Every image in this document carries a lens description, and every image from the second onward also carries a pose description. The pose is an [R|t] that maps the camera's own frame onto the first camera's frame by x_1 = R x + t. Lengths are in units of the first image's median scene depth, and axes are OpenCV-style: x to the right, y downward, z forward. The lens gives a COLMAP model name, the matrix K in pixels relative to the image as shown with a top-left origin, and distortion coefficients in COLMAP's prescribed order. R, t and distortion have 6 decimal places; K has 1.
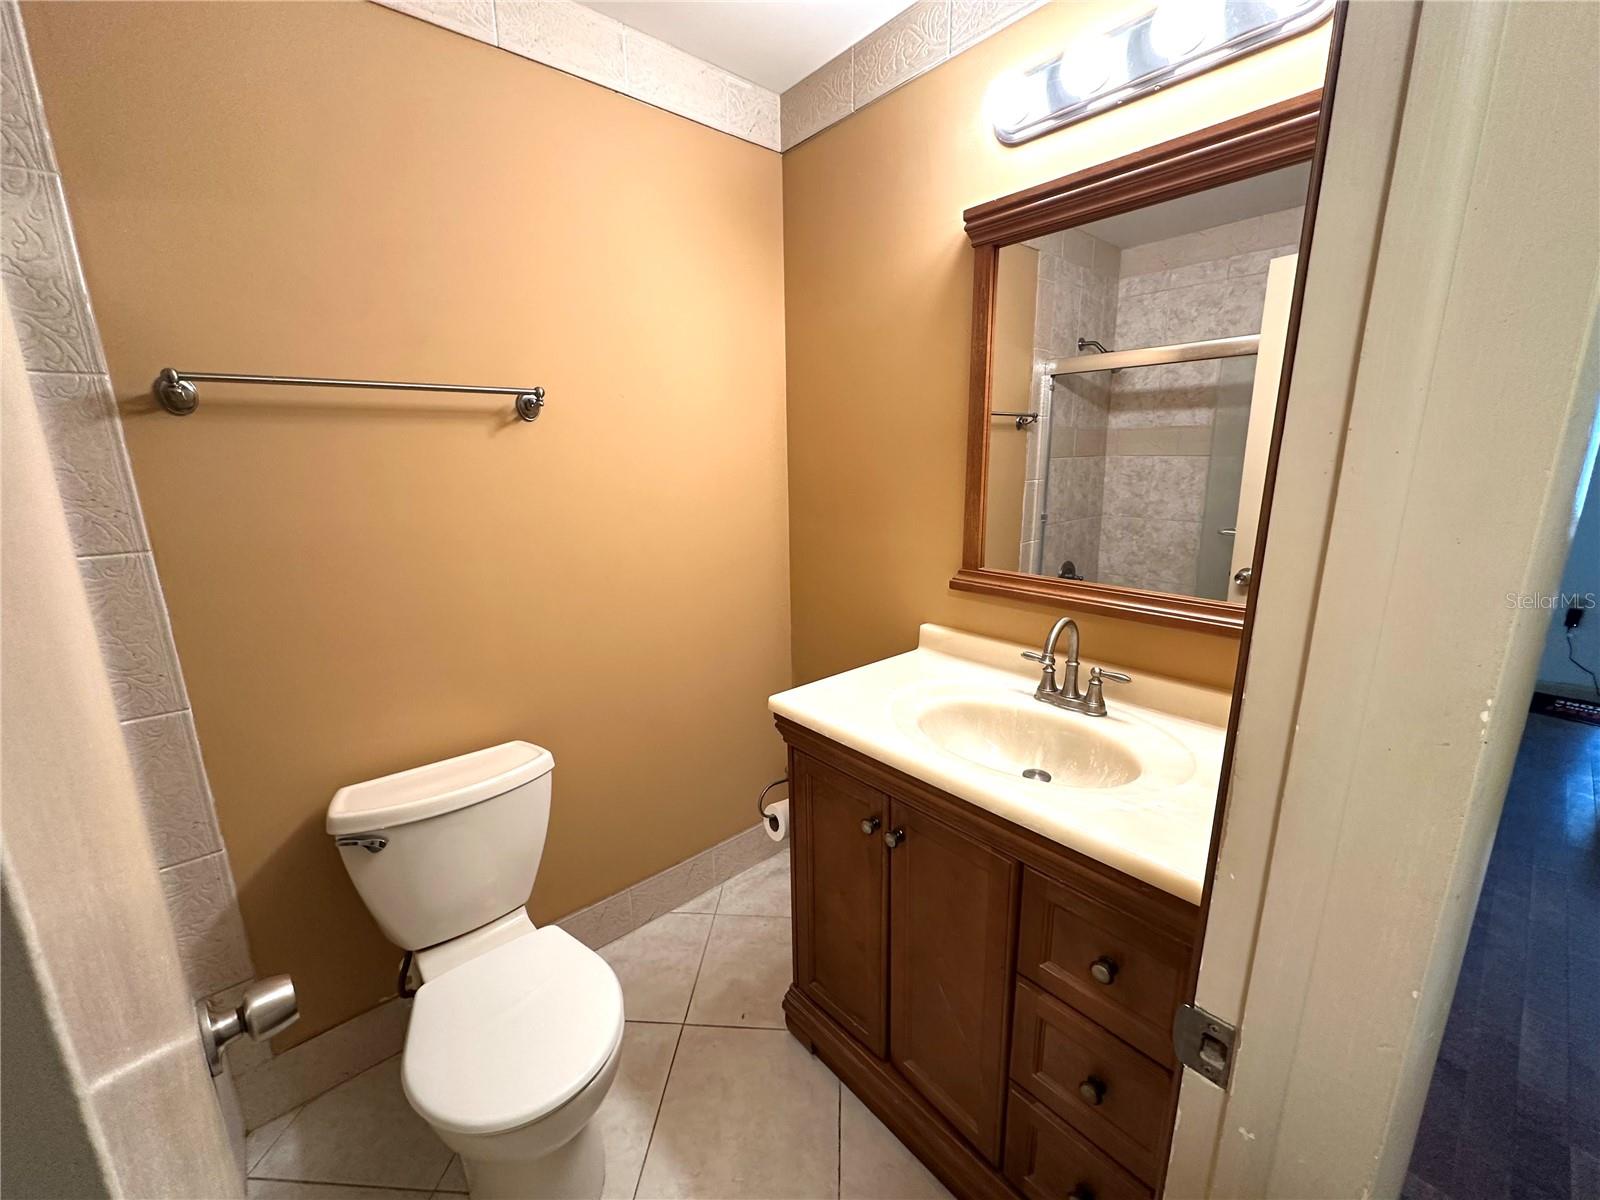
lens RADIAL K [[636.9, 0, 799.3], [0, 636.9, 599.3], [0, 0, 1]] dist [-0.003147, -0.000178]
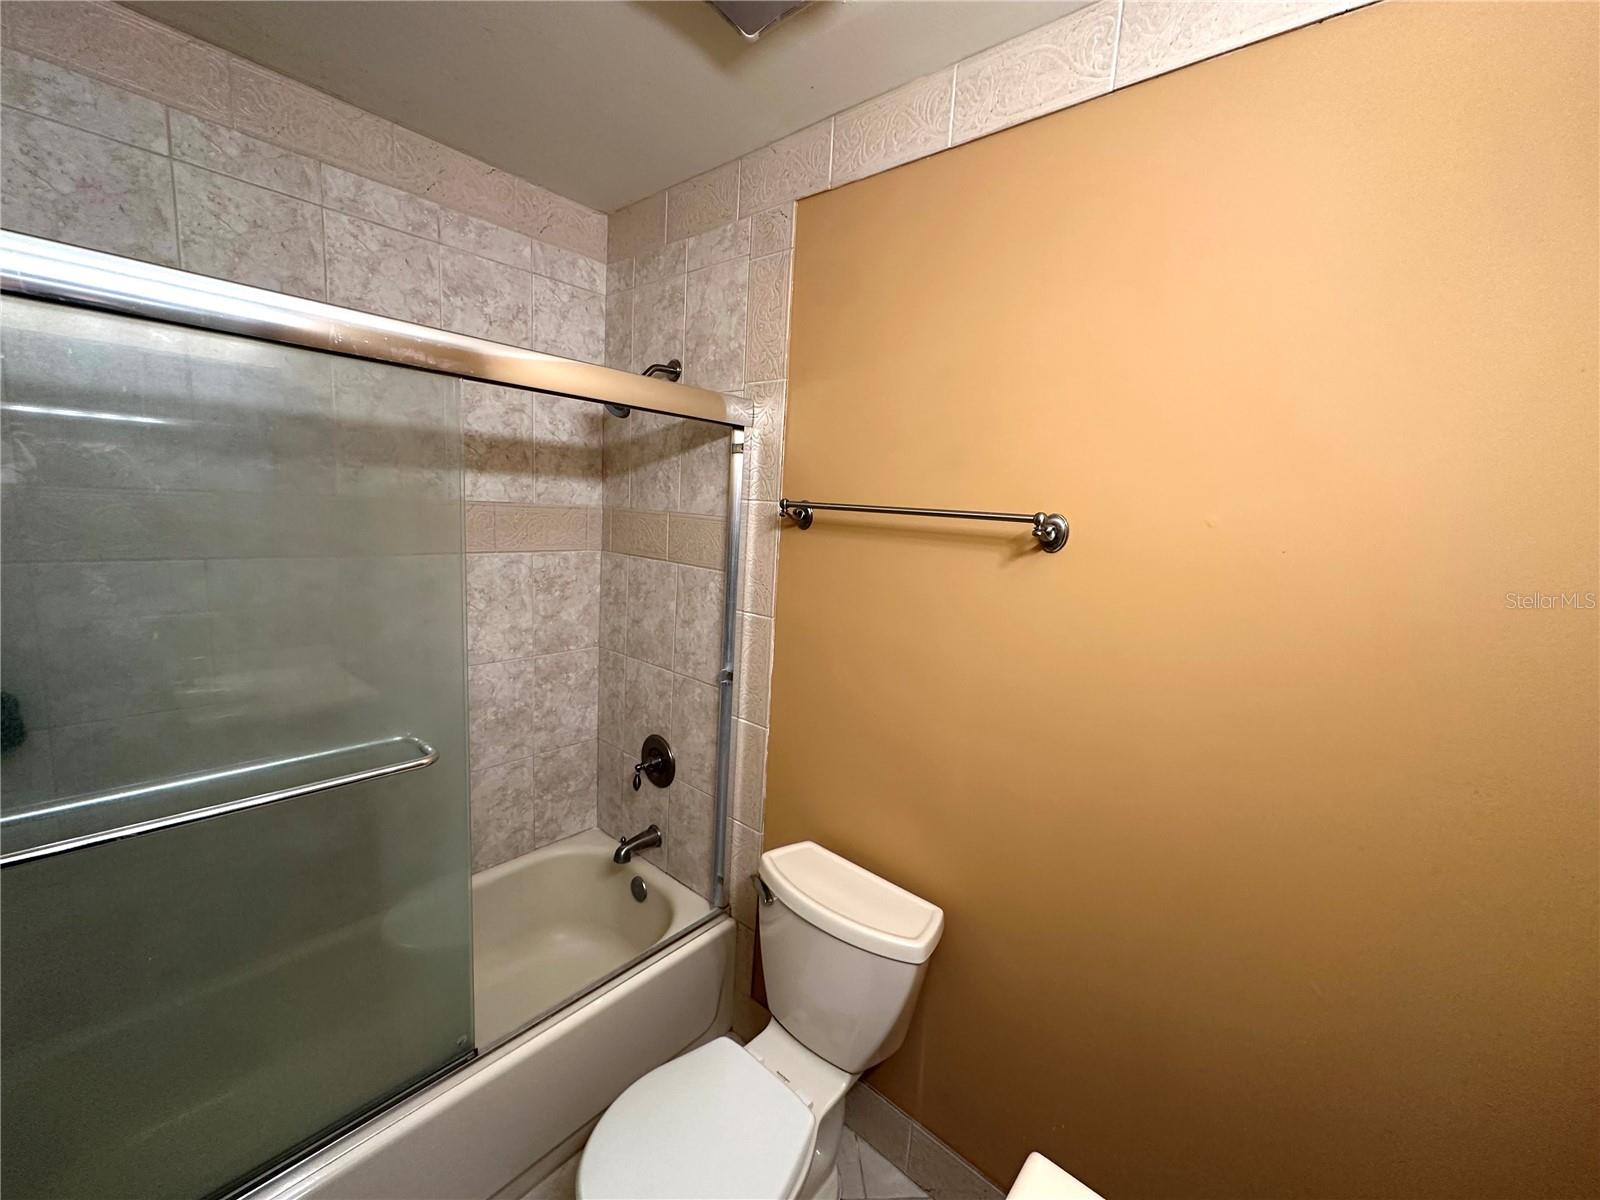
lens RADIAL K [[636.9, 0, 799.3], [0, 636.9, 599.3], [0, 0, 1]] dist [-0.003147, -0.000178]
pose [[0.144290, 0.169676, -0.974880, 0.325763], [-0.281856, 0.951426, 0.123877, -0.256407], [0.948545, 0.256901, 0.185106, 0.632255]]
